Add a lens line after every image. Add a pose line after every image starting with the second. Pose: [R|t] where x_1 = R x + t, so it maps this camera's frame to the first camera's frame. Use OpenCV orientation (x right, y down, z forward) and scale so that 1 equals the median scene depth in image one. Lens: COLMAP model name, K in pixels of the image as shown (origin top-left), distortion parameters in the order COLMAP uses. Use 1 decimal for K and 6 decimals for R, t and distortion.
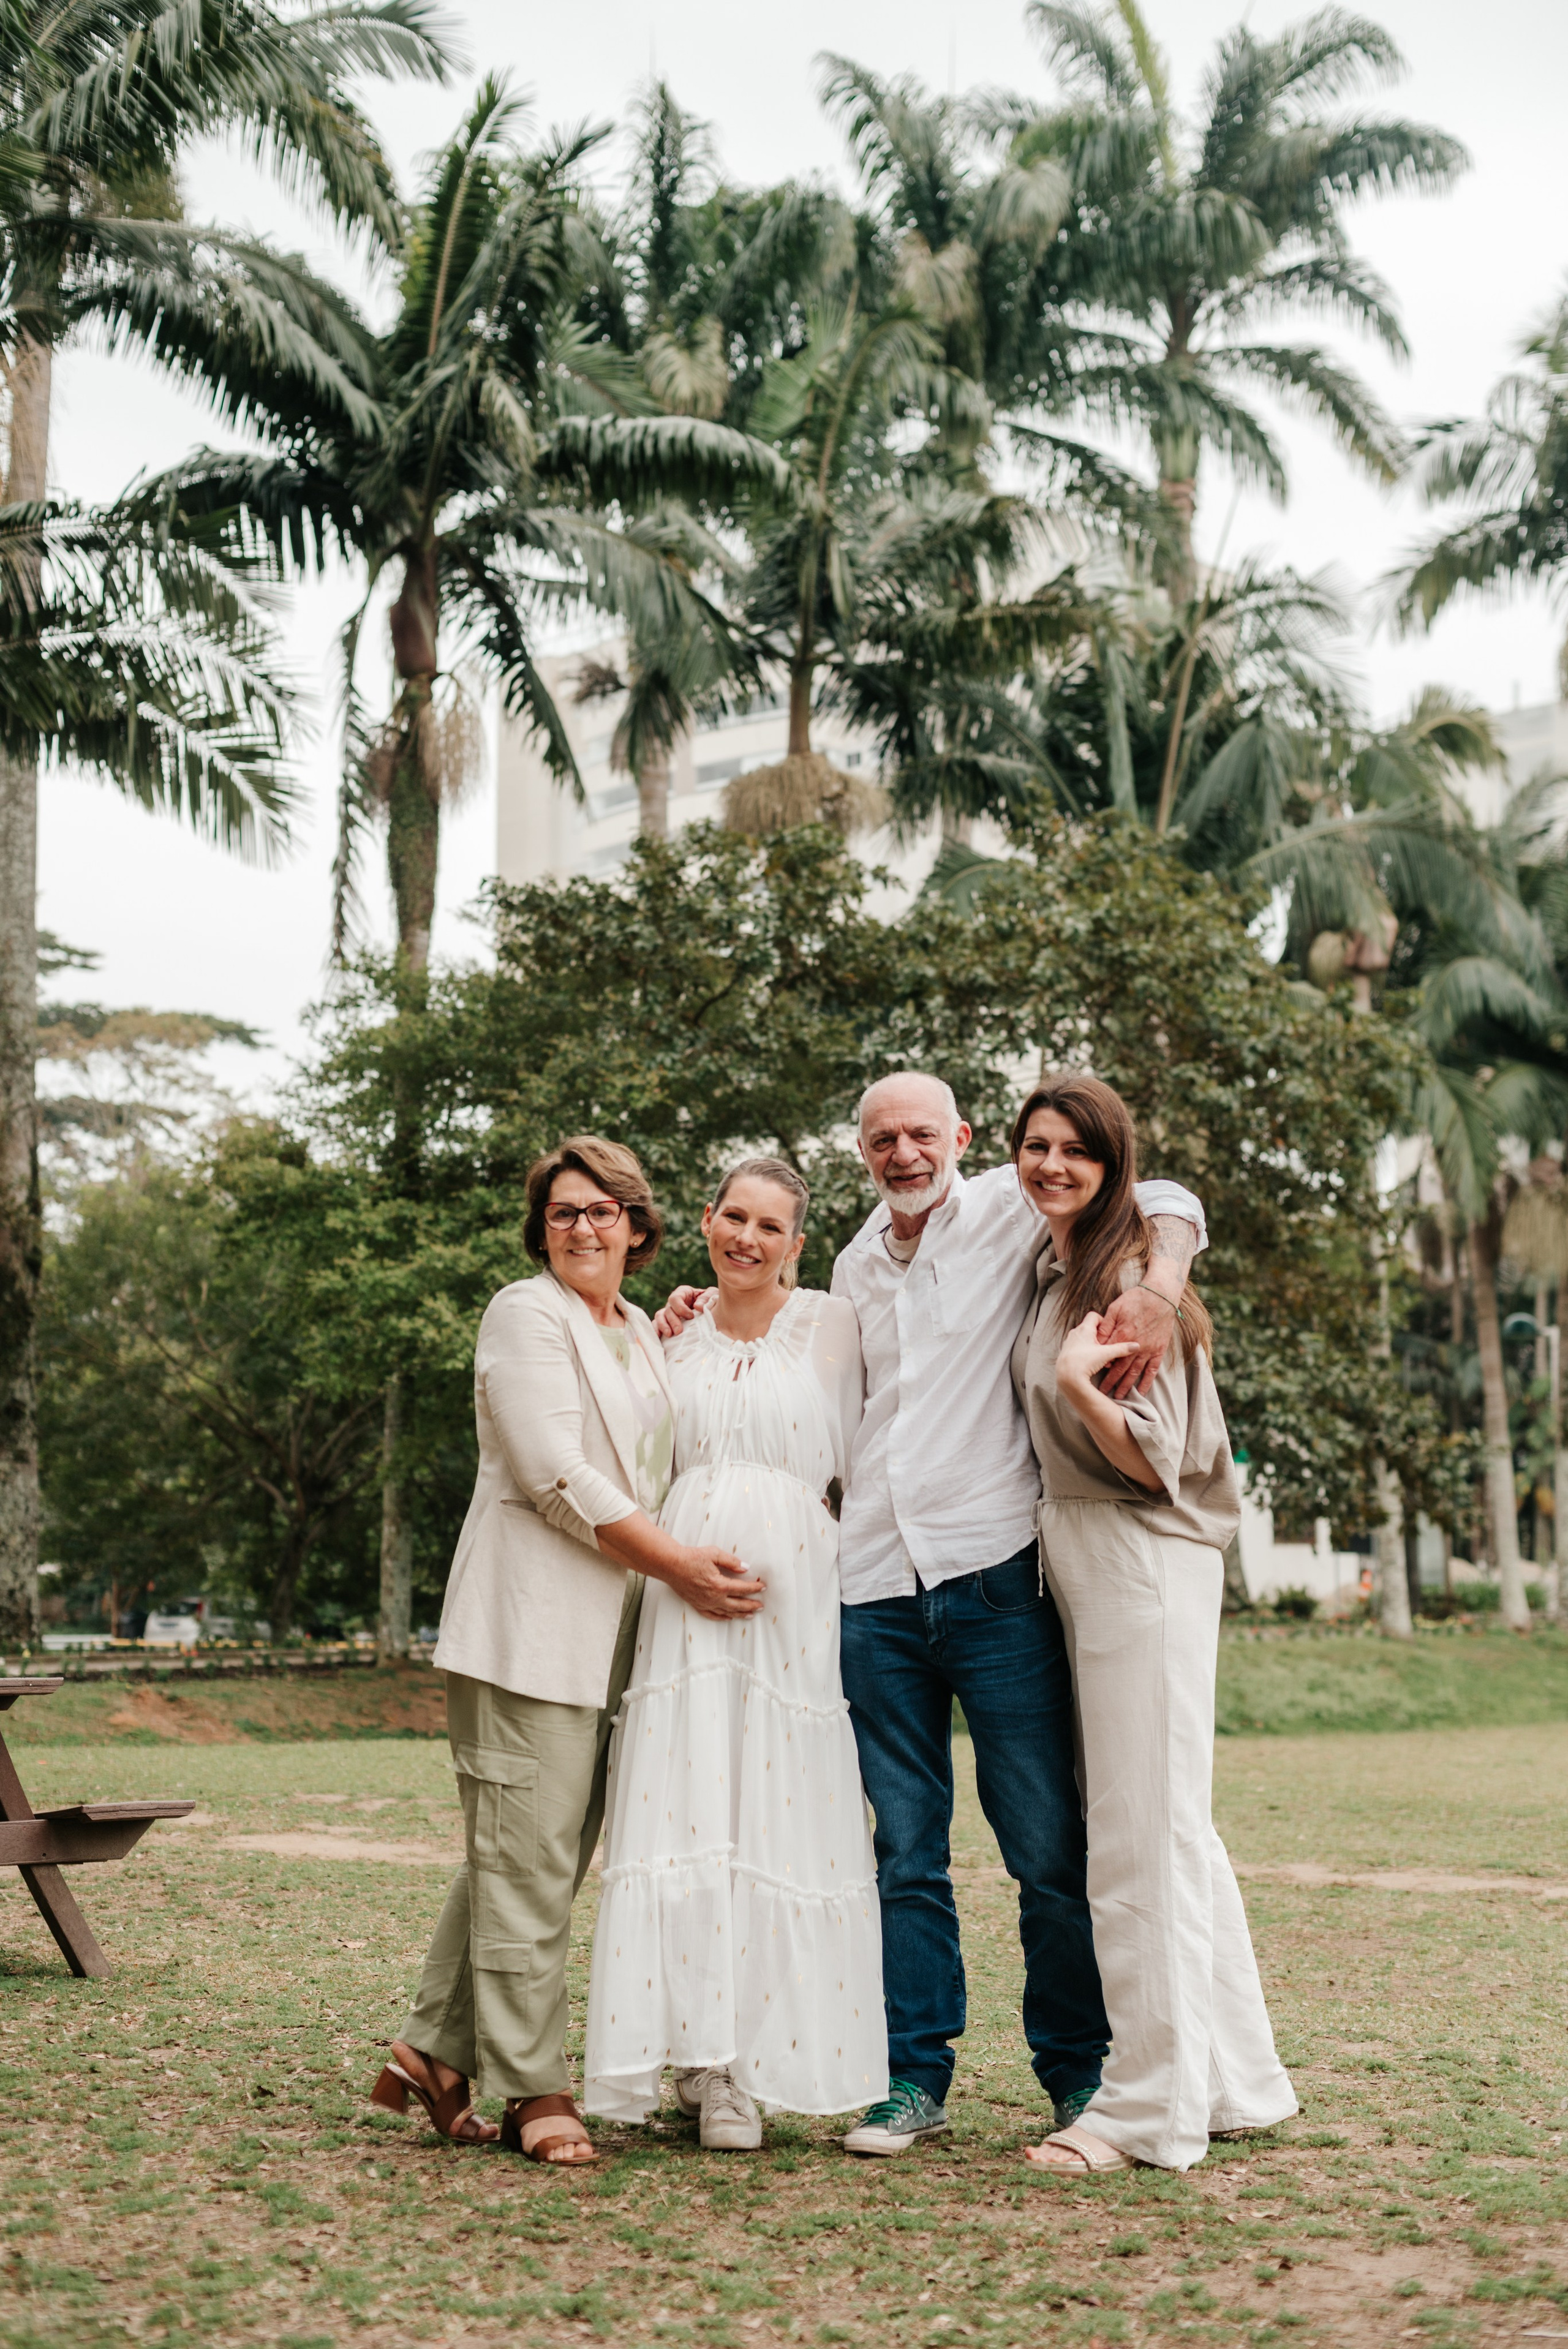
lens RADIAL K [[3371.6, 0, 728.4], [0, 3371.6, 1219.6], [0, 0, 1]] dist [0.129291, 0.000000]
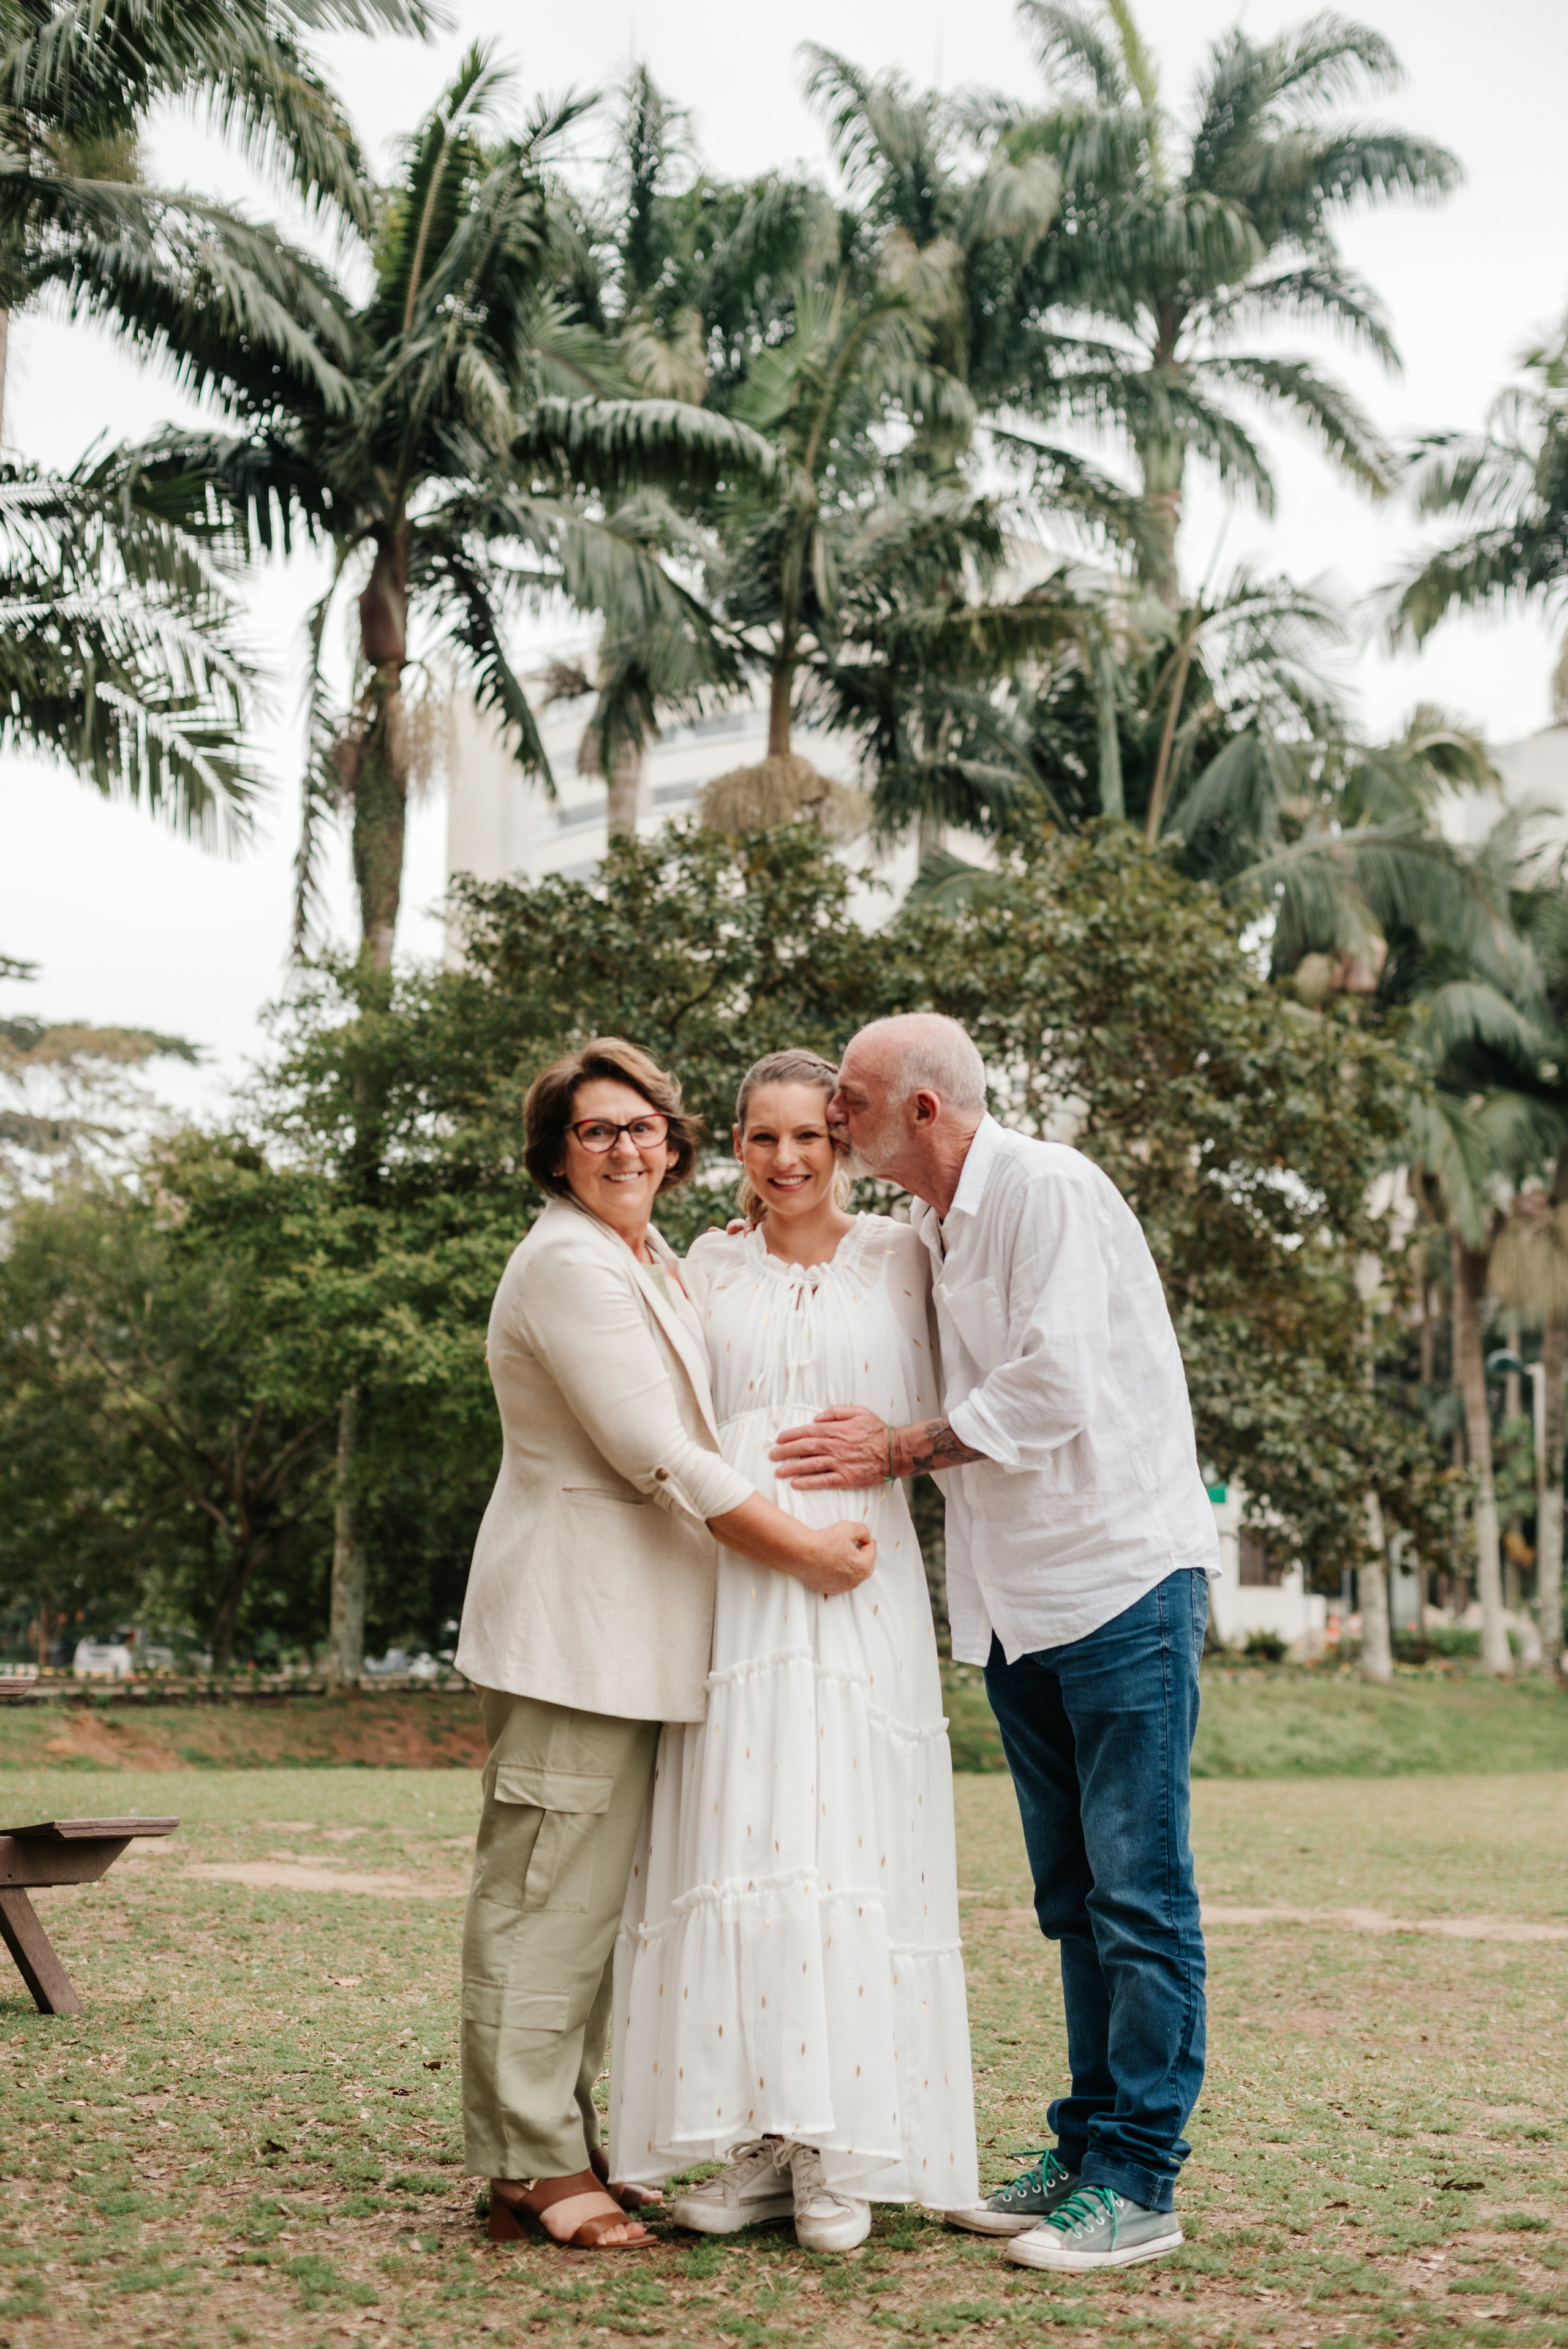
lens RADIAL K [[3371.6, 0, 715.4], [0, 3371.6, 1231.9], [0, 0, 1]] dist [0.129291, 0.000000]
pose [[0.999709, 0.016159, 0.017924, -0.013191], [-0.015967, 0.999814, -0.010816, 0.009600], [-0.018096, 0.010527, 0.999781, 0.039766]]
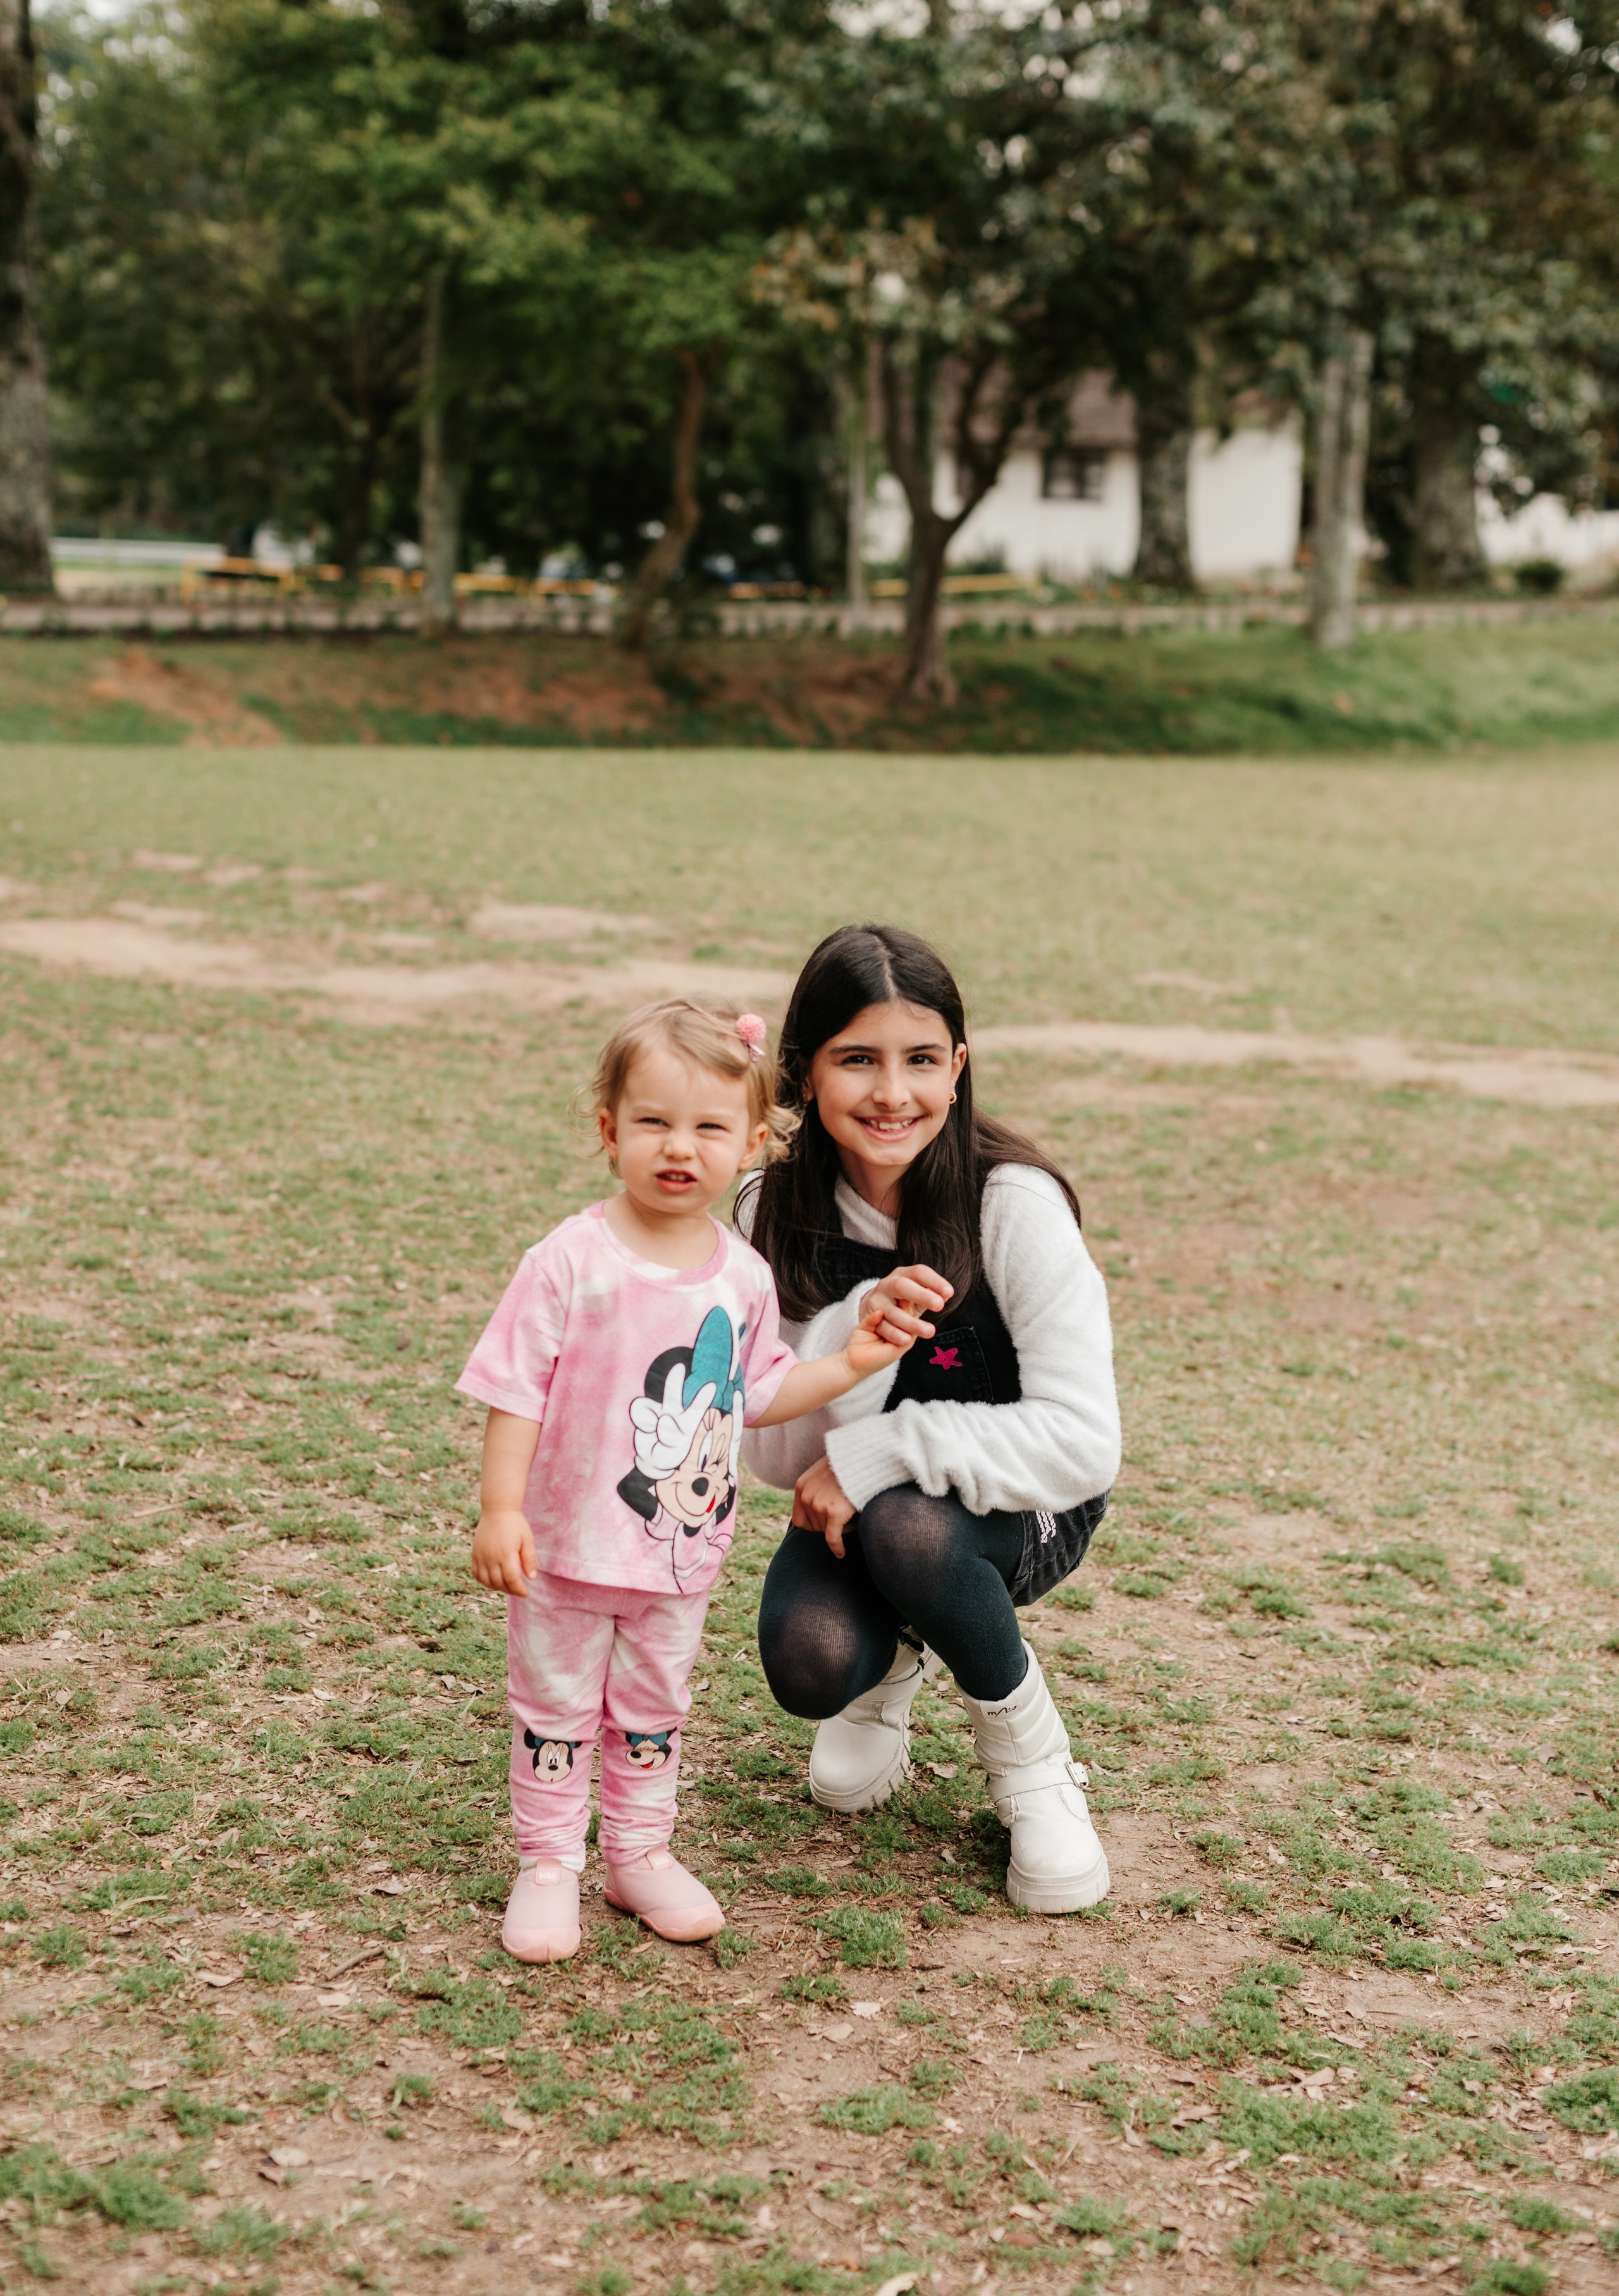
lens RADIAL K [[3462.2, 0, 761.1], [0, 3462.2, 1118.8], [0, 0, 1]] dist [0.112646, 0.000000]
pose [[0.997302, 0.045839, -0.057345, 0.038696], [-0.027740, 0.958500, 0.283741, -0.002241], [0.067972, -0.281384, 0.957185, 0.131185]]
